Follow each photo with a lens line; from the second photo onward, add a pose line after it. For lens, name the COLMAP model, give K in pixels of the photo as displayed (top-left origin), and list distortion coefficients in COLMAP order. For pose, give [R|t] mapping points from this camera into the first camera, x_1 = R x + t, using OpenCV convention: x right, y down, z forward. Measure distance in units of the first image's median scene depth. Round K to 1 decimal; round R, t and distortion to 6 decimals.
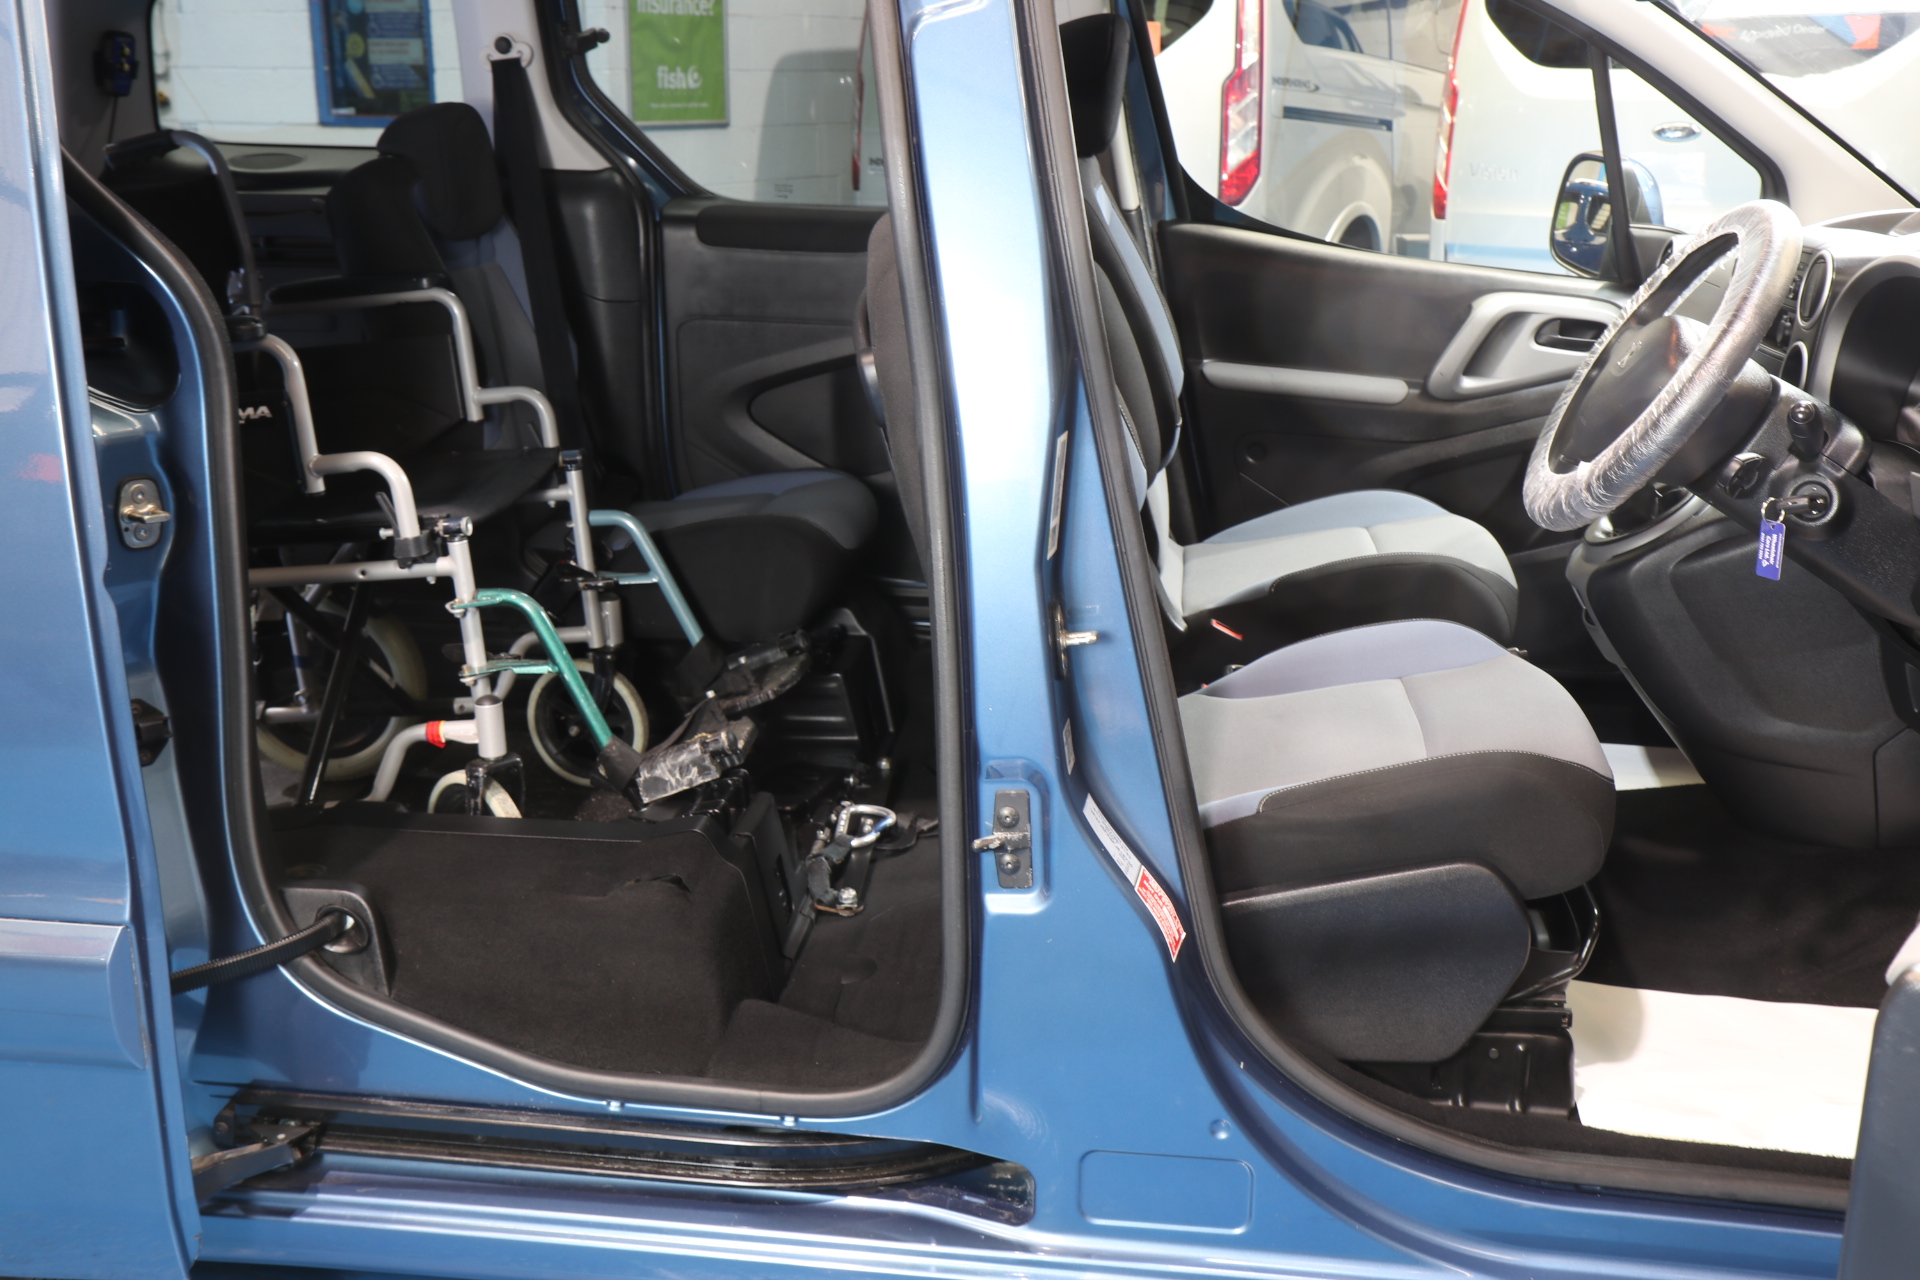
lens RADIAL K [[2036.7, 0, 949.8], [0, 2036.7, 686.7], [0, 0, 1]] dist [0.012167, 0.033243]
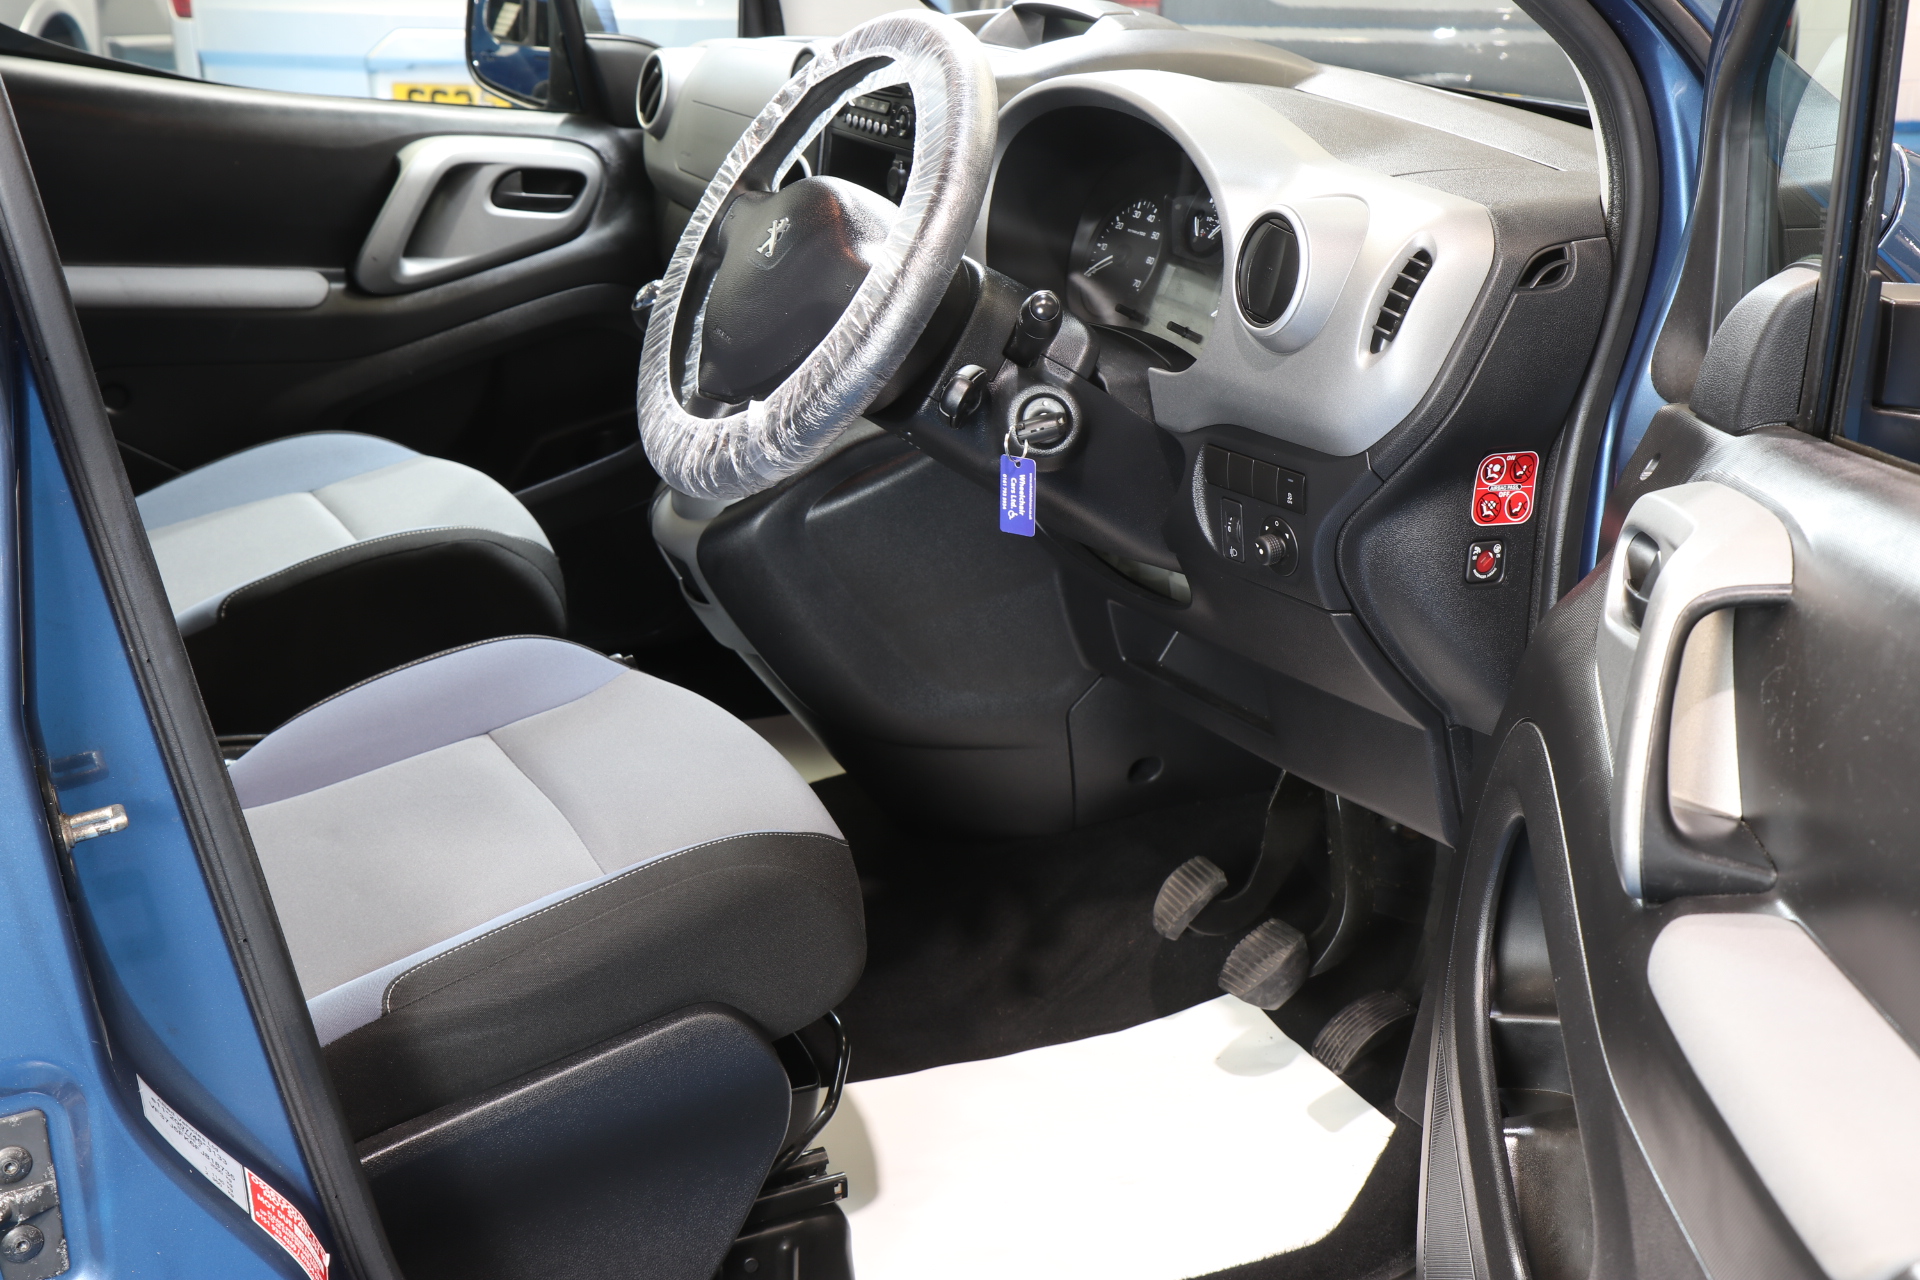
lens RADIAL K [[2497.8, 0, 960.0], [0, 2497.8, 640.0], [0, 0, 1]] dist [0.064100, 0.075634]
pose [[0.847109, -0.161771, 0.506198, -0.058786], [0.150728, 0.986563, 0.063046, -0.061100], [-0.509595, 0.022891, 0.860110, 0.201923]]
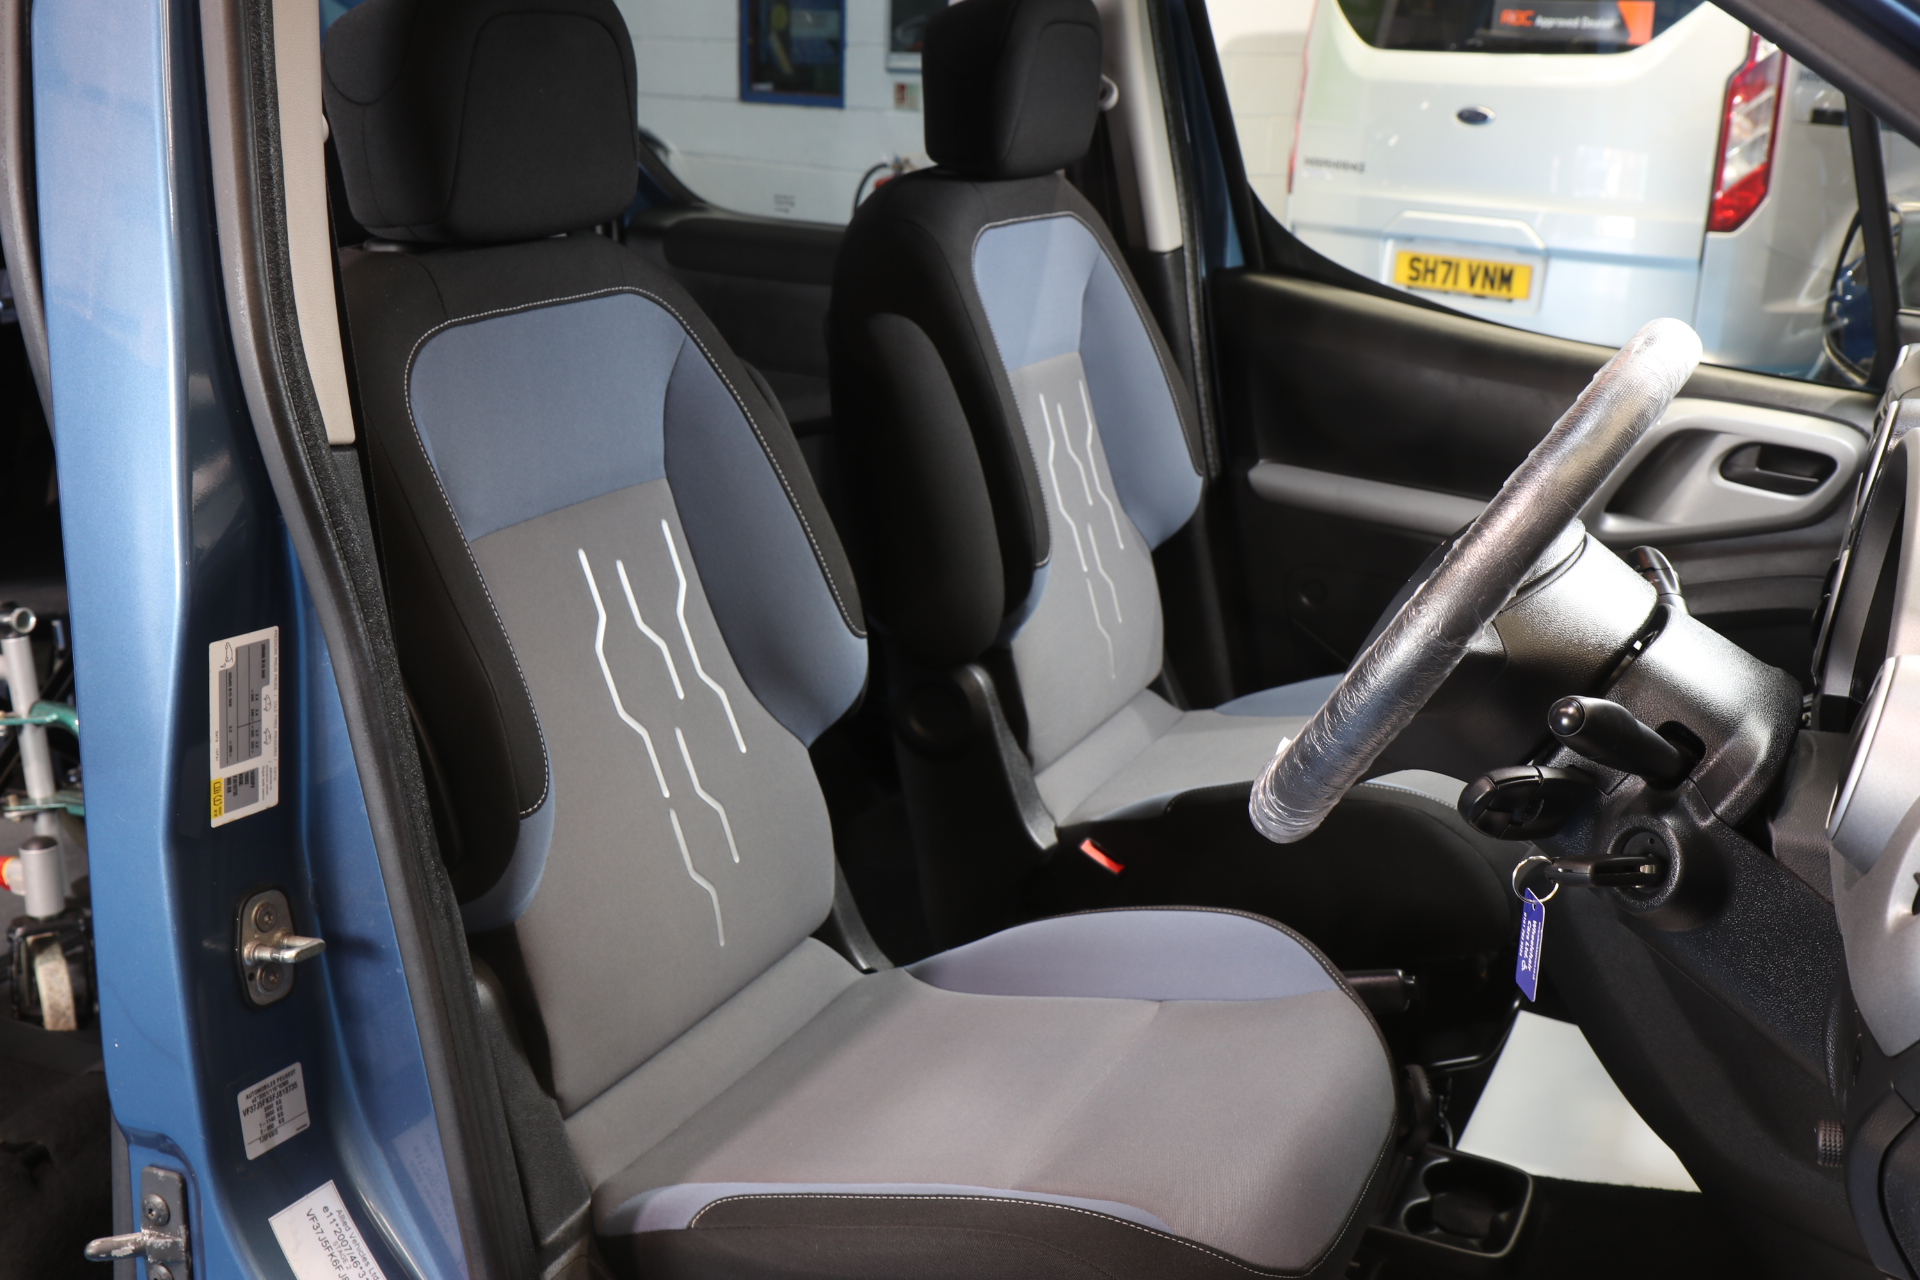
lens RADIAL K [[2118.0, 0, 960.0], [0, 2118.0, 640.0], [0, 0, 1]] dist [0.044211, 0.016946]
pose [[0.946251, 0.107049, -0.305205, 0.342226], [-0.113879, 0.993484, -0.004608, -0.104821], [0.302723, 0.039117, 0.952276, 0.321576]]
